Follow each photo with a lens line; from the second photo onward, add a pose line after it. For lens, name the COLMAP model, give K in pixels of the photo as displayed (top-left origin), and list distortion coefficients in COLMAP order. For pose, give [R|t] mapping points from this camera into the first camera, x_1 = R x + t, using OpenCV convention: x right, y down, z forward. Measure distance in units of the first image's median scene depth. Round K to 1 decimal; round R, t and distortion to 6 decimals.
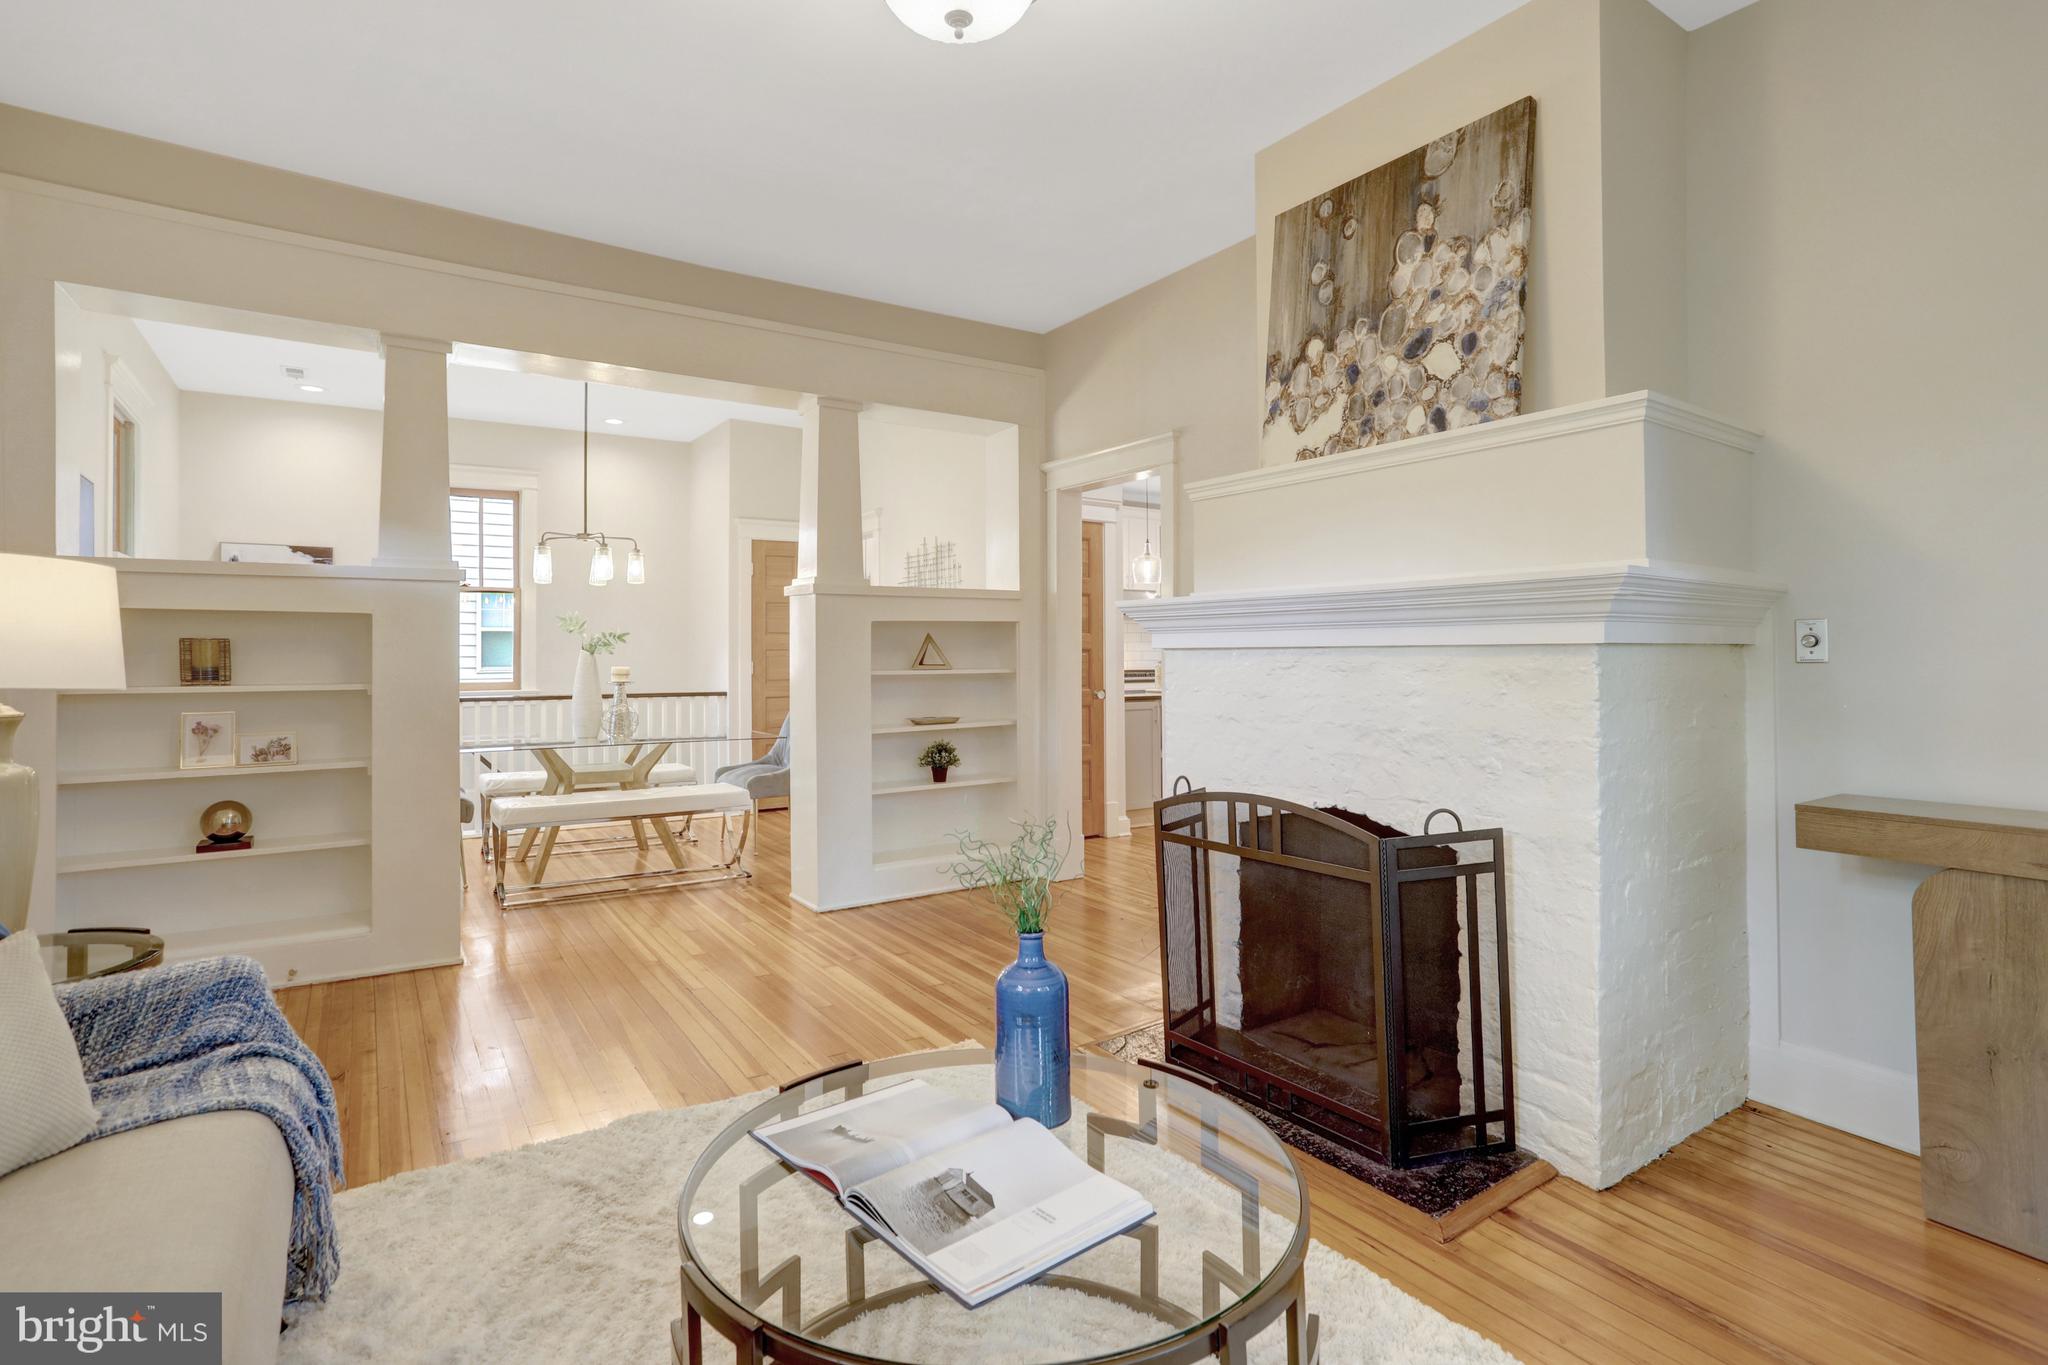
lens RADIAL K [[1005.8, 0, 1039.4], [0, 1005.8, 651.1], [0, 0, 1]] dist [-0.050777, 0.026472]
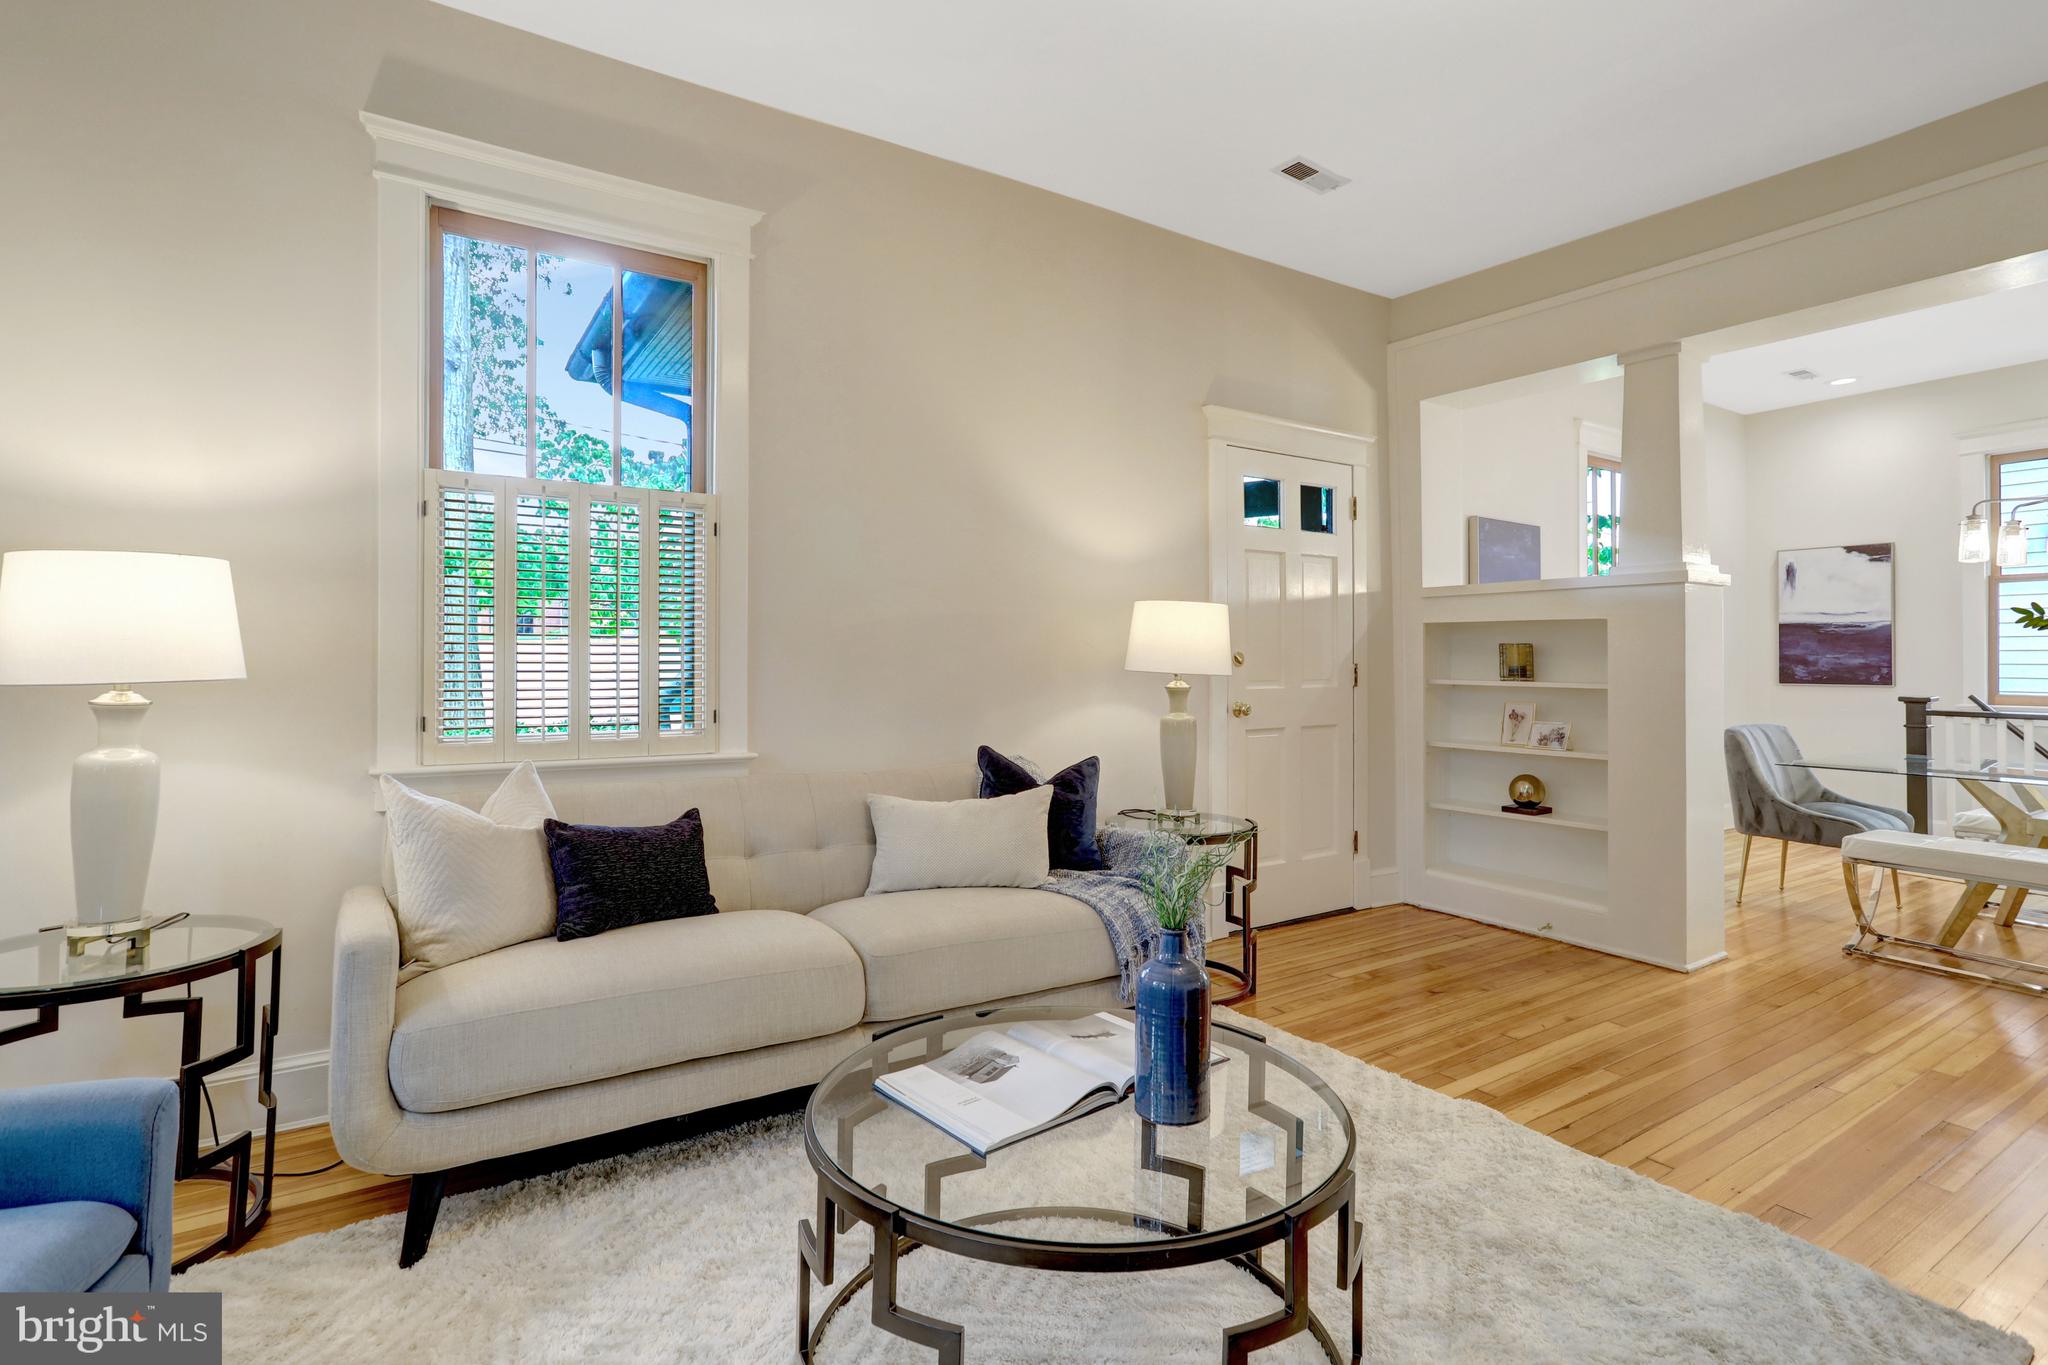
lens RADIAL K [[1005.8, 0, 1002.7], [0, 1005.8, 656.4], [0, 0, 1]] dist [-0.050777, 0.026472]
pose [[-0.040043, -0.000484, -0.999198, 0.523790], [-0.001089, 0.999999, -0.000441, 0.005899], [0.999197, 0.001070, -0.040043, 0.458608]]
